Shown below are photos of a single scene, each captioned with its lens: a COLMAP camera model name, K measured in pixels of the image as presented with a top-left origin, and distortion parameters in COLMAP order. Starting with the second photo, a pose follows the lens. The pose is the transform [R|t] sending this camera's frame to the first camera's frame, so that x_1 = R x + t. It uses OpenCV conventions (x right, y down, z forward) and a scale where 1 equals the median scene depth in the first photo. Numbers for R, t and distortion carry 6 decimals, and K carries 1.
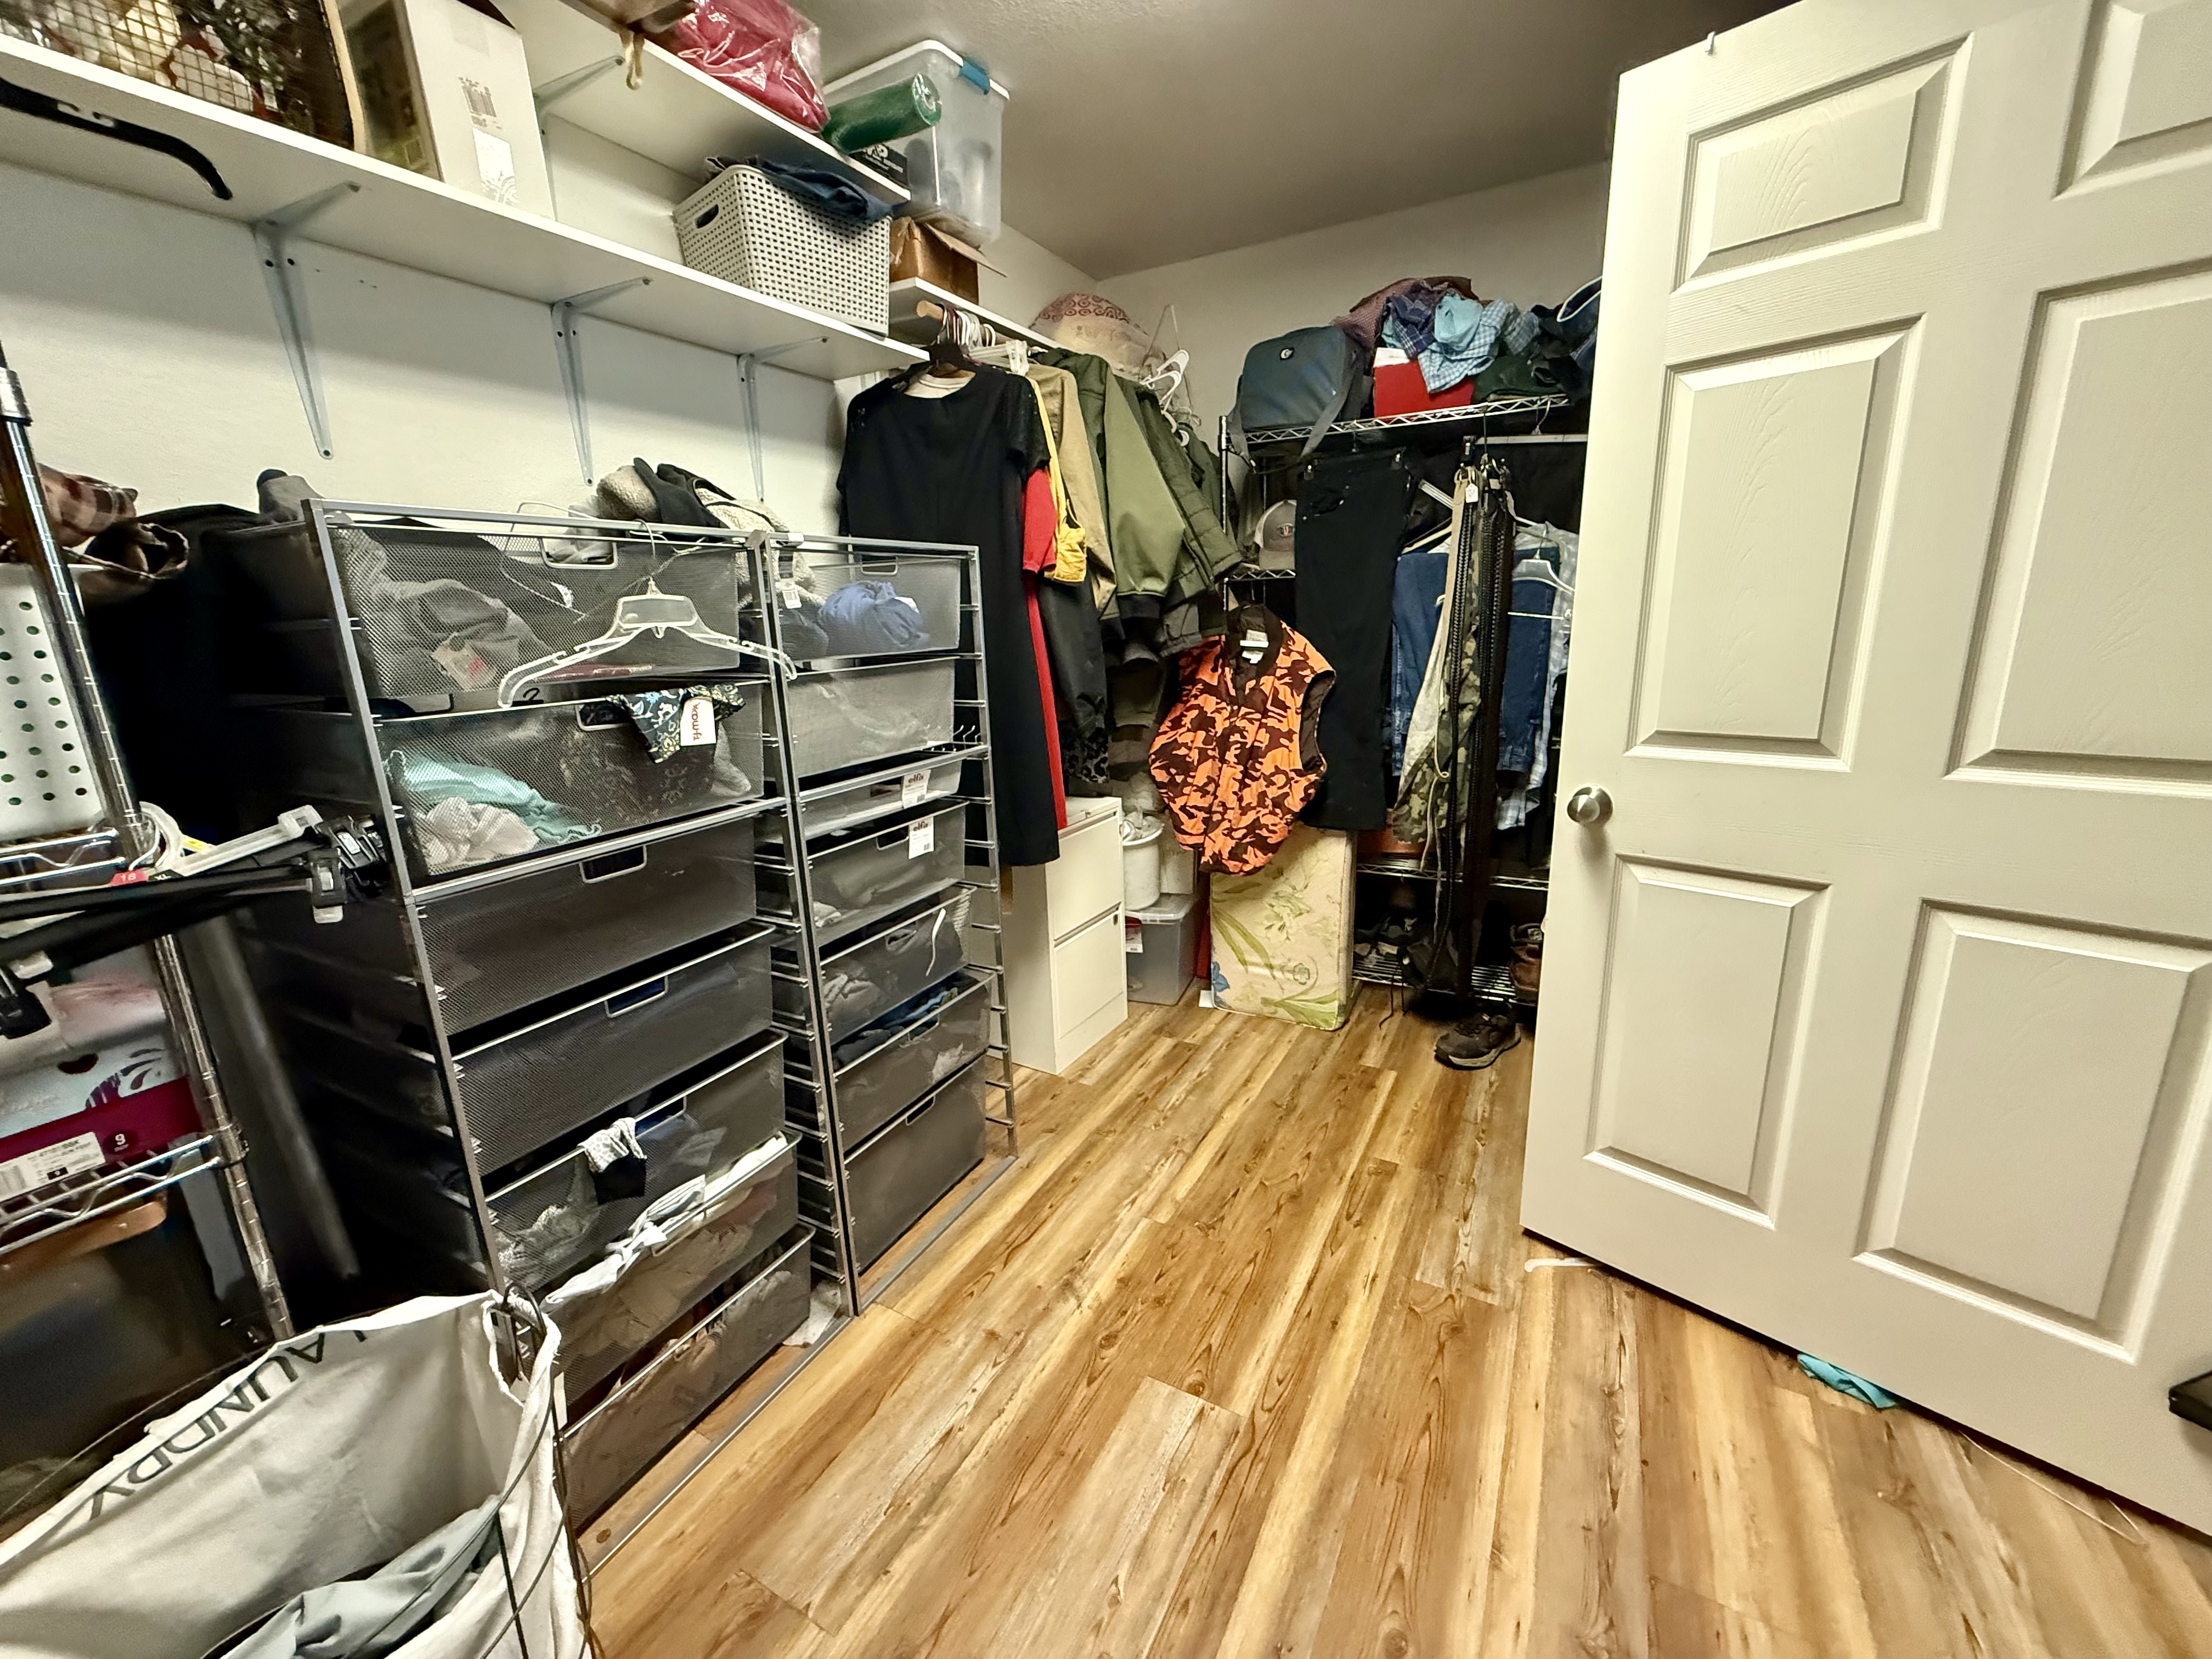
lens RADIAL K [[878.6, 0, 1104.3], [0, 878.6, 827.8], [0, 0, 1]] dist [0.002533, -0.001168]
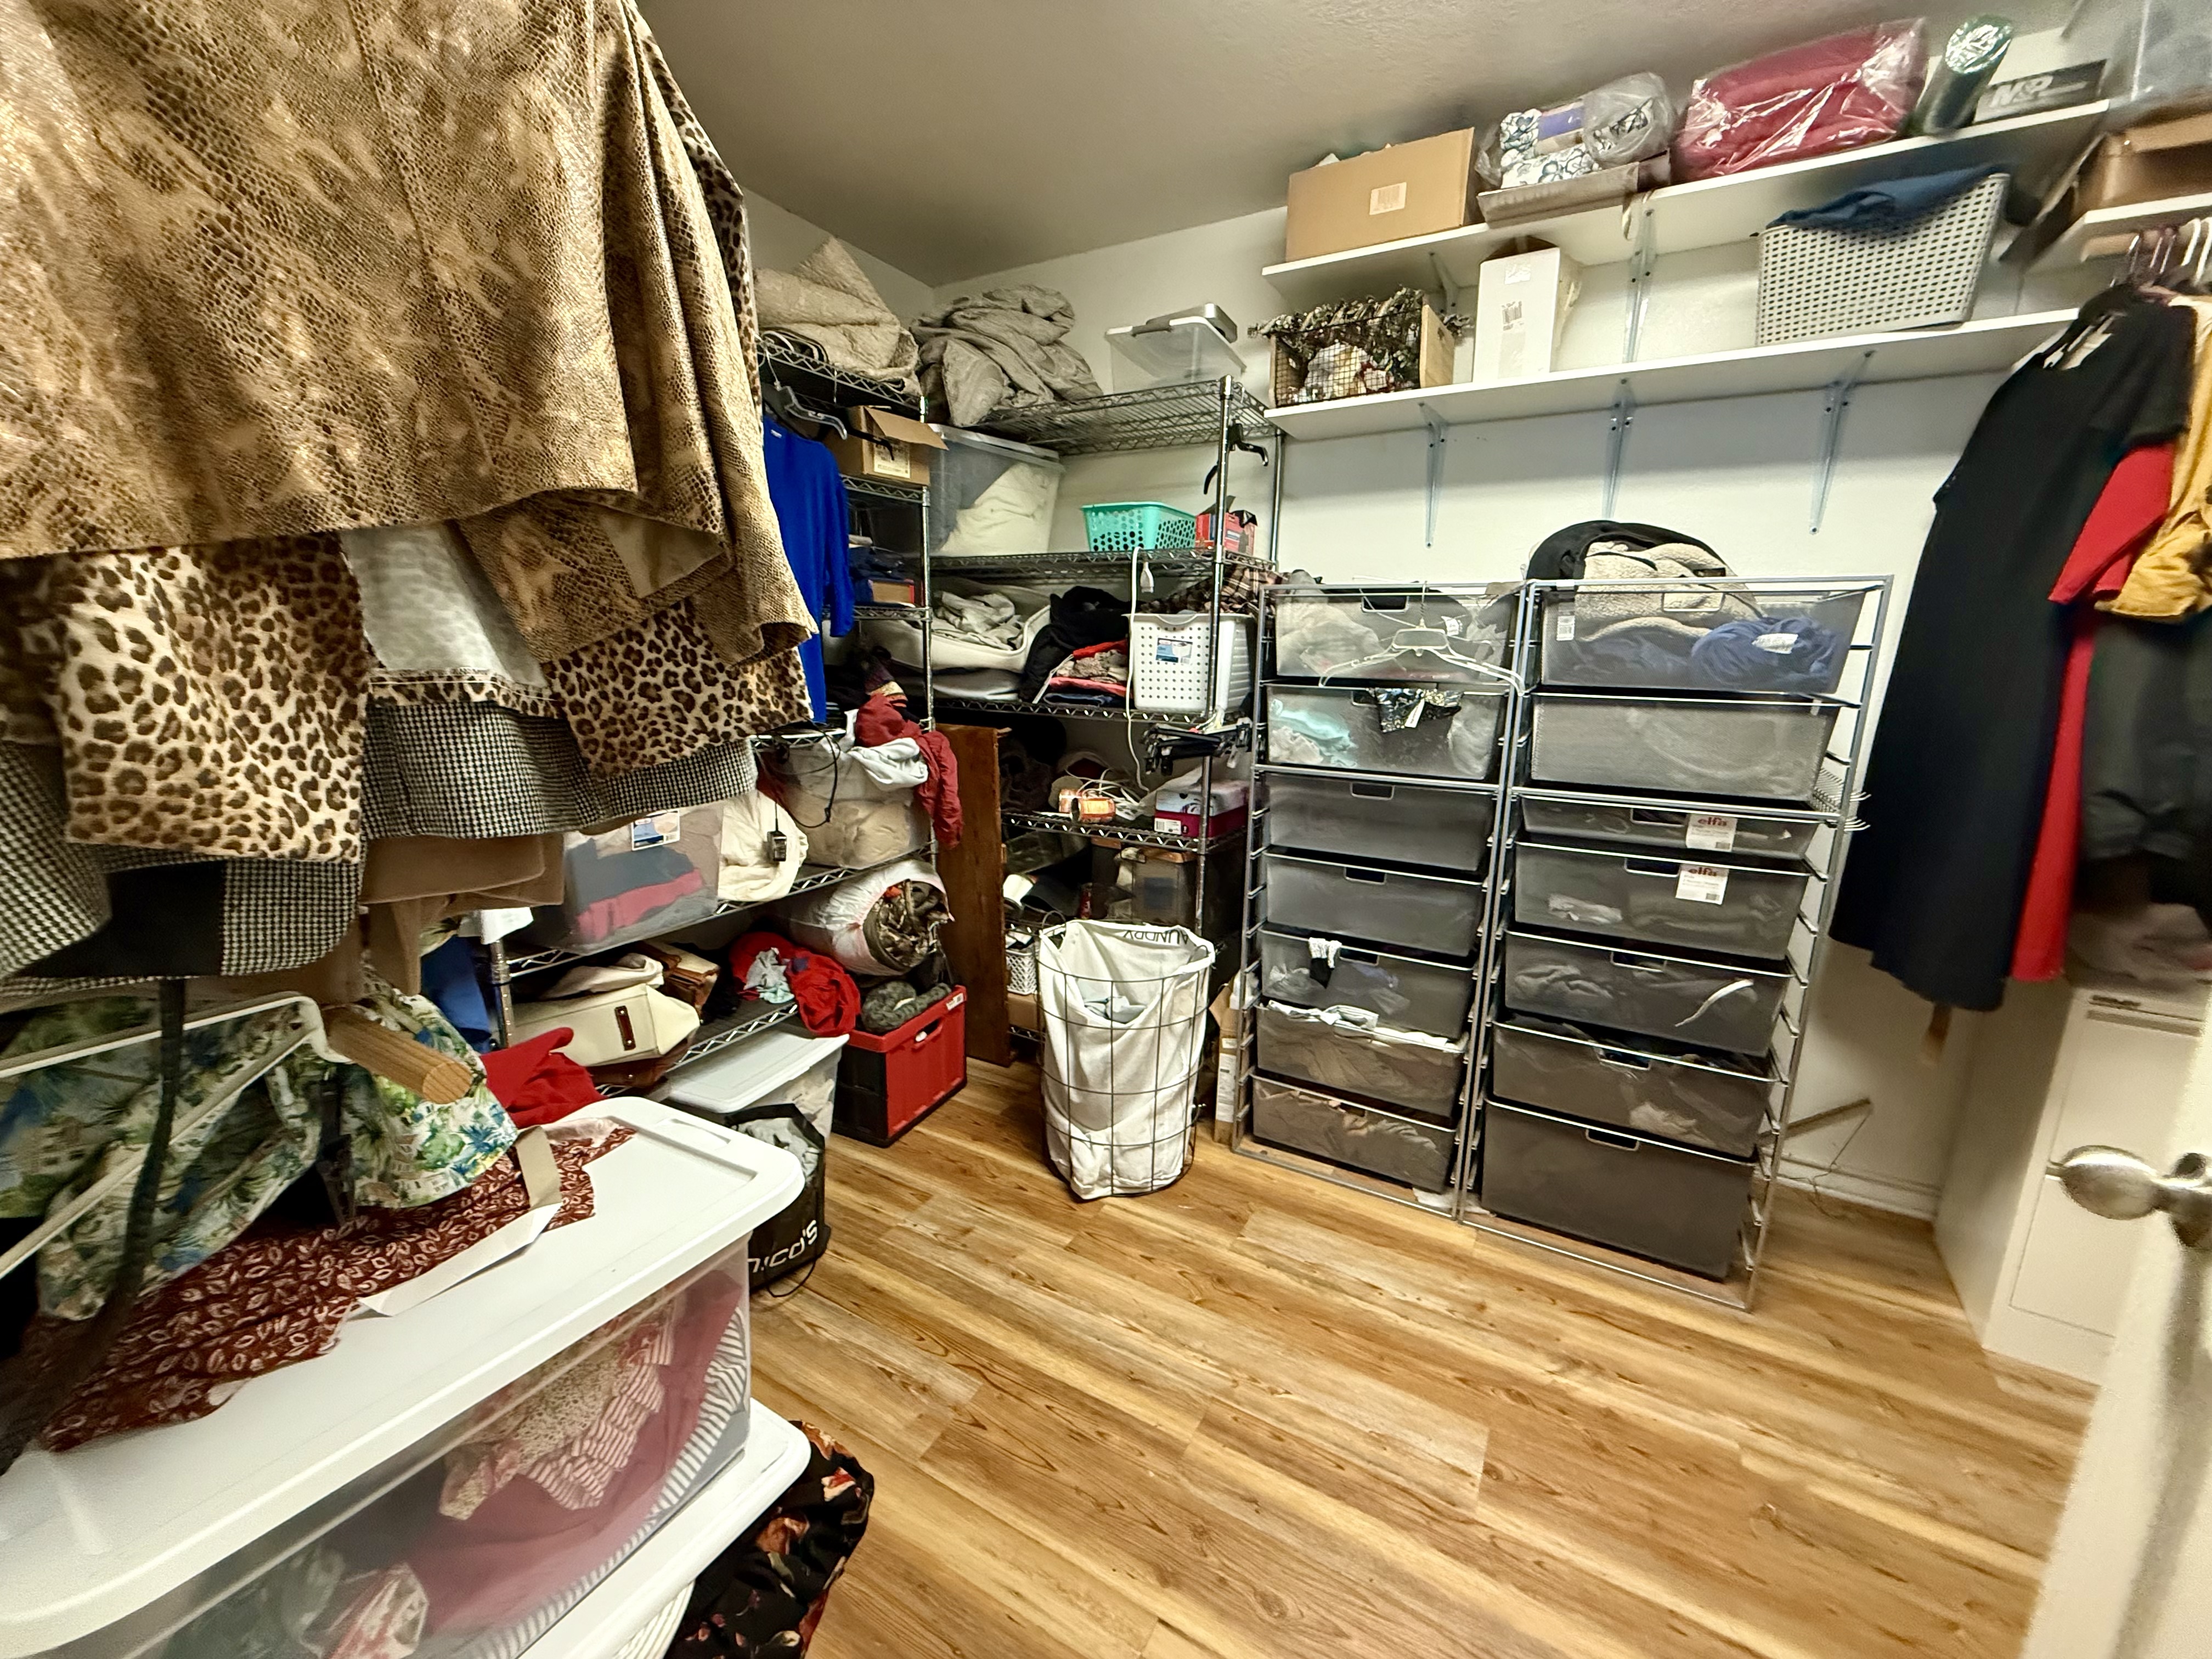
lens RADIAL K [[878.6, 0, 1103.9], [0, 878.6, 828.6], [0, 0, 1]] dist [0.002533, -0.001168]
pose [[-0.018713, 0.238229, -0.971029, 0.905420], [-0.258783, 0.936949, 0.234856, -0.127448], [0.965754, 0.255680, 0.044116, 0.398785]]
